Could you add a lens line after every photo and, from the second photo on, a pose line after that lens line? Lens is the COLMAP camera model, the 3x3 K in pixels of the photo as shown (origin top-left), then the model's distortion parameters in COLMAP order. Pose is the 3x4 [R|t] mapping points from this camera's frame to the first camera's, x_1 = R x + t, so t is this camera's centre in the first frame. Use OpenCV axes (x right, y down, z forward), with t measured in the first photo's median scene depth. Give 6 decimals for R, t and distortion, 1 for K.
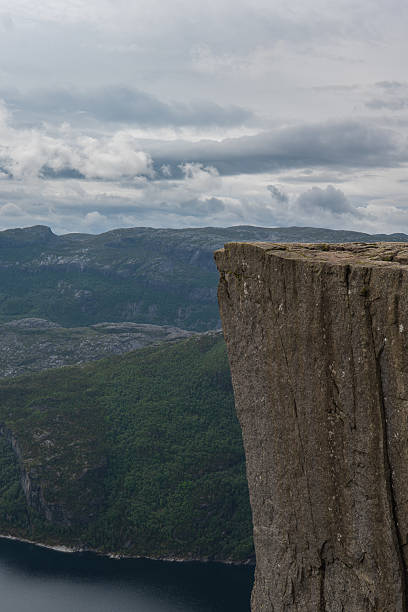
lens RADIAL K [[882.8, 0, 204.0], [0, 882.8, 306.0], [0, 0, 1]] dist [-0.002152, 0.124074]
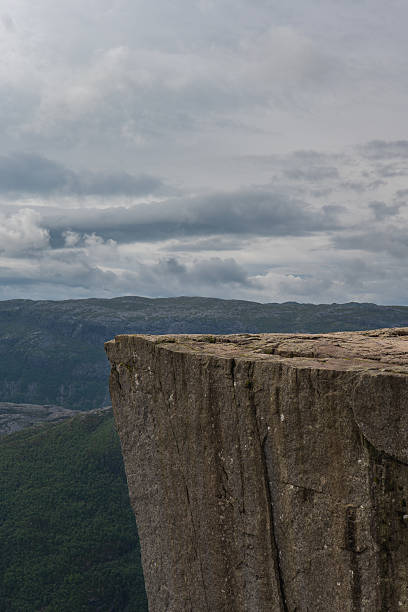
lens RADIAL K [[944.0, 0, 216.2], [0, 944.0, 321.5], [0, 0, 1]] dist [0.004912, 0.048532]
pose [[0.990542, -0.018881, 0.135904, -0.010283], [0.027176, 0.997862, -0.059440, -0.020401], [-0.134492, 0.062571, 0.988937, -0.115163]]
